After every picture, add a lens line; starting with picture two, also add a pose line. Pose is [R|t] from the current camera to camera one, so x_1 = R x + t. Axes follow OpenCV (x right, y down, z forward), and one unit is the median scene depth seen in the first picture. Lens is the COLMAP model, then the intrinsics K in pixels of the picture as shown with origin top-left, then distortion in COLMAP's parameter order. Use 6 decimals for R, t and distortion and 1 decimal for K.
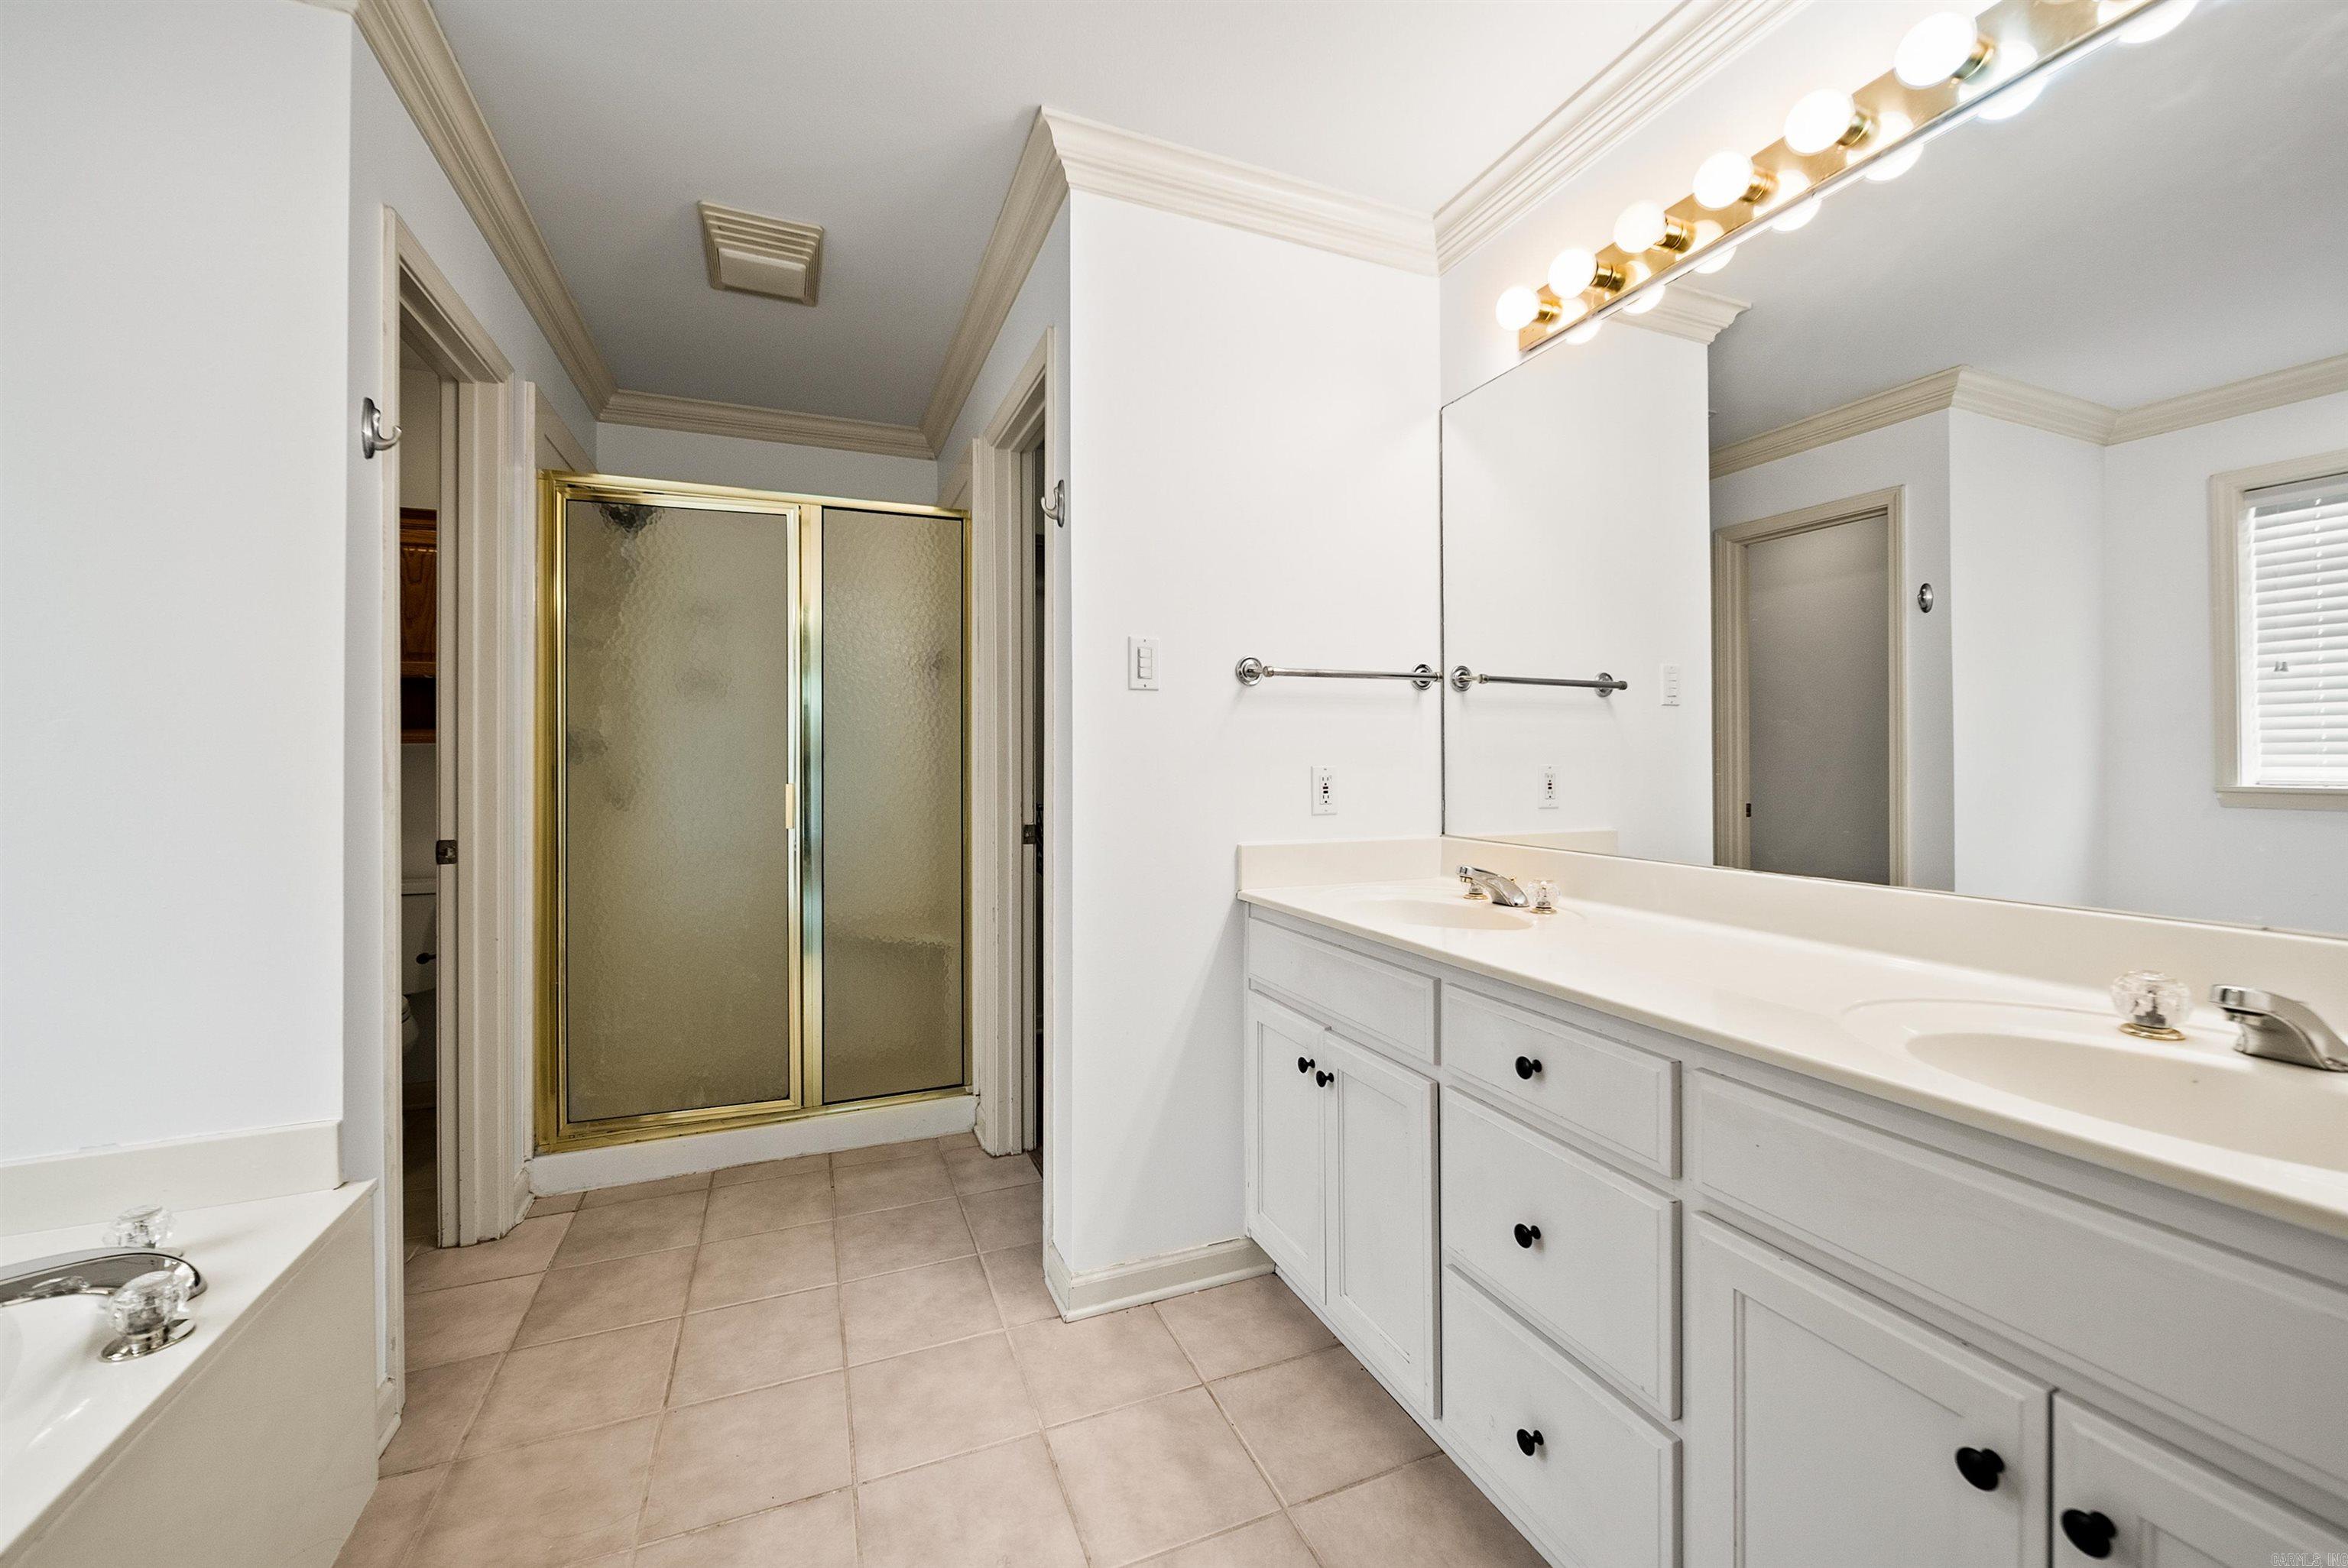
lens RADIAL K [[946.4, 0, 1180.8], [0, 946.4, 770.8], [0, 0, 1]] dist [-0.006279, -0.000542]
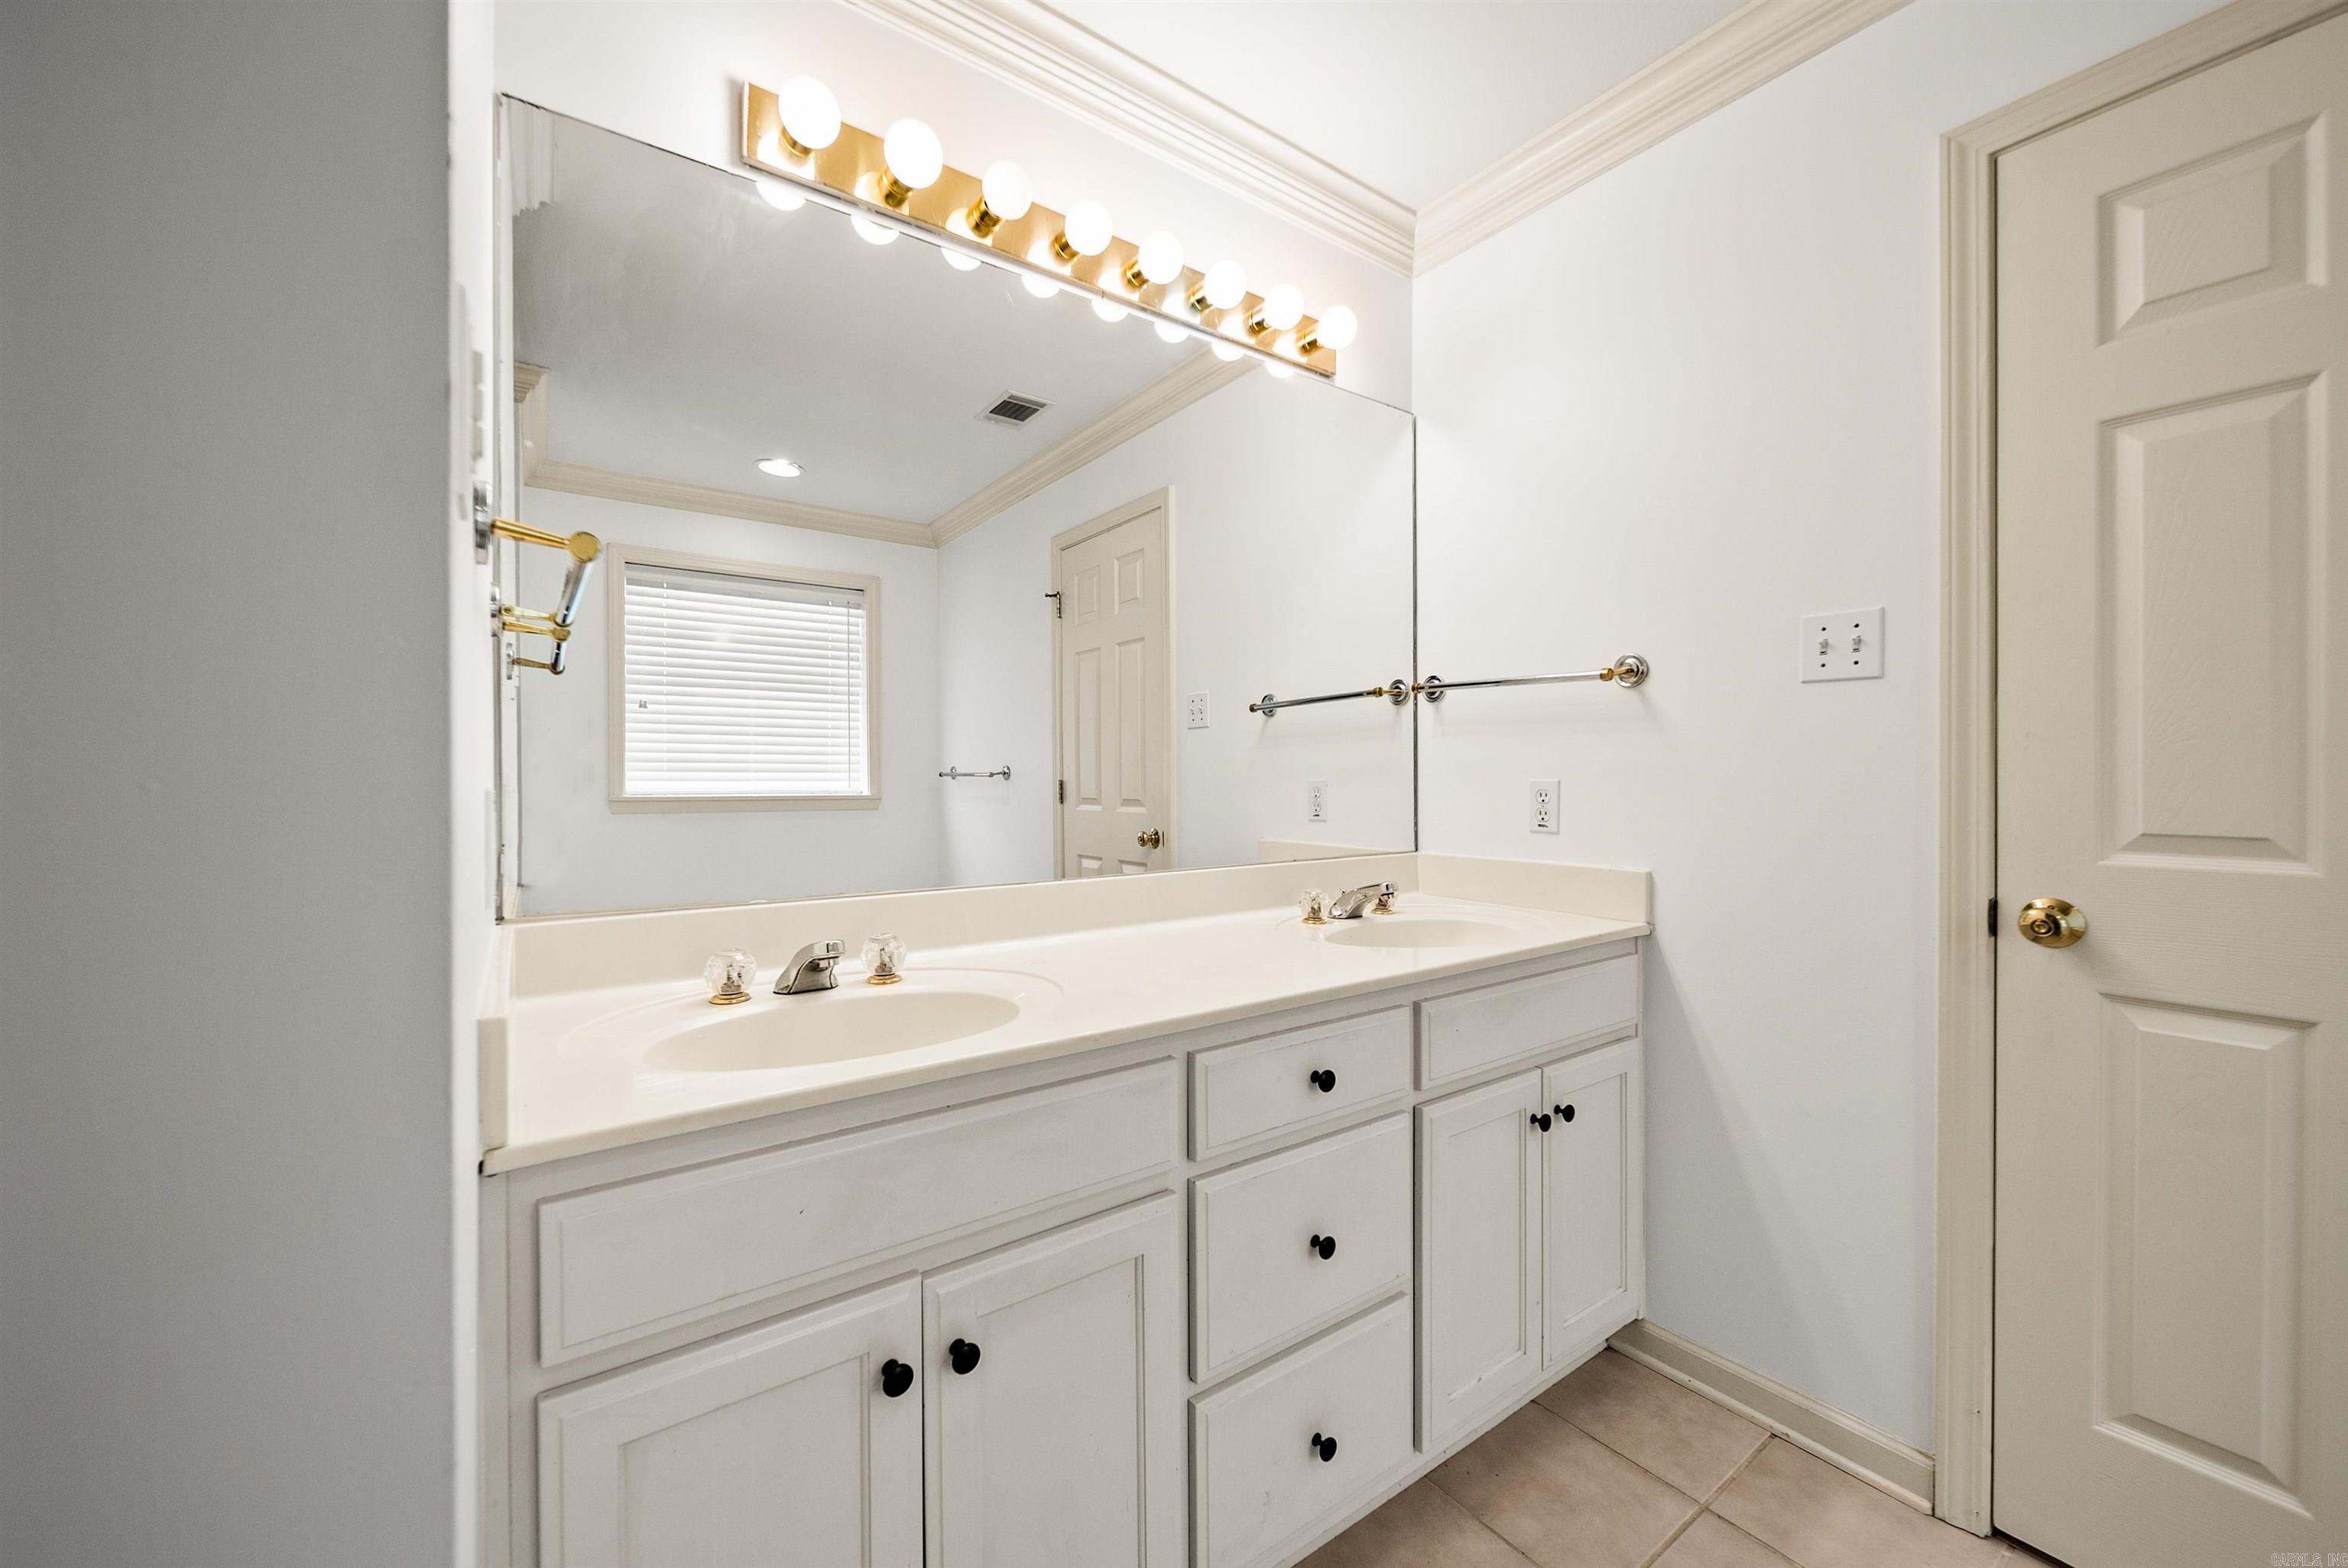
lens RADIAL K [[946.4, 0, 1183.2], [0, 946.4, 783.4], [0, 0, 1]] dist [-0.006279, -0.000542]
pose [[-0.265455, -0.006145, 0.964104, -0.480708], [0.008754, 0.999923, 0.008783, -0.012762], [-0.964084, 0.010771, -0.265380, 1.186843]]
